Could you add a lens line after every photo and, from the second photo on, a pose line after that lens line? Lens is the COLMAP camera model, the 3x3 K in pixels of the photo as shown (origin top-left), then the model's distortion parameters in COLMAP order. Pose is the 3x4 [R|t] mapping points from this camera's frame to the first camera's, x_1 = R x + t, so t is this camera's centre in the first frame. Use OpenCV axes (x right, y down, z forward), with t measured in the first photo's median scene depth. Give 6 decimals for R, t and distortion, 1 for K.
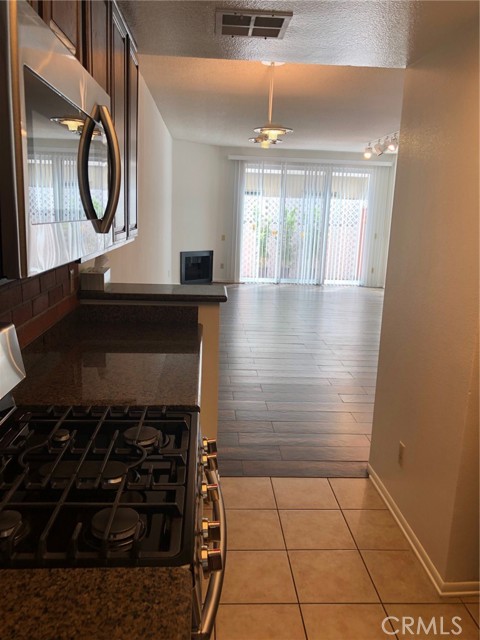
lens RADIAL K [[533.2, 0, 241.1], [0, 533.2, 319.5], [0, 0, 1]] dist [0.024726, -0.023523]
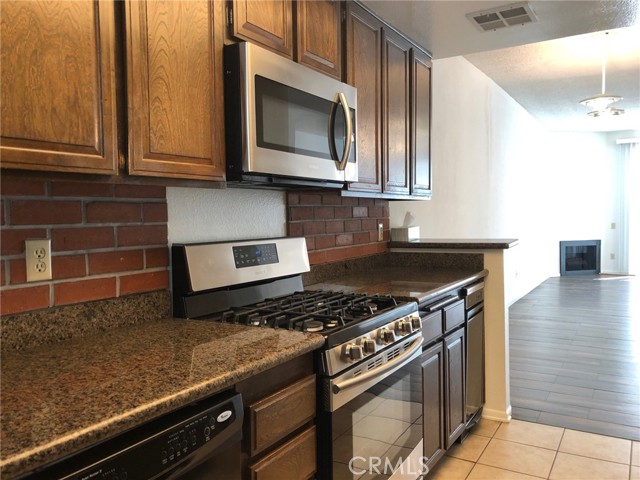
lens RADIAL K [[533.2, 0, 321.1], [0, 533.2, 240.2], [0, 0, 1]] dist [0.024726, -0.023523]
pose [[0.824980, -0.023582, -0.564670, 0.078035], [-0.066383, 0.988170, -0.138254, 0.035670], [0.561250, 0.151541, 0.813655, -0.038983]]
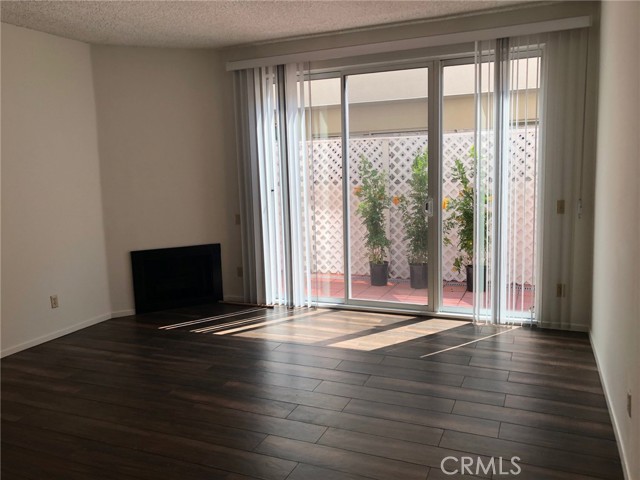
lens RADIAL K [[533.2, 0, 317.2], [0, 533.2, 239.0], [0, 0, 1]] dist [0.024726, -0.023523]
pose [[0.889562, -0.001090, -0.456812, 0.296799], [-0.028075, 0.997976, -0.057052, -0.113390], [0.455950, 0.063576, 0.887732, 0.609644]]
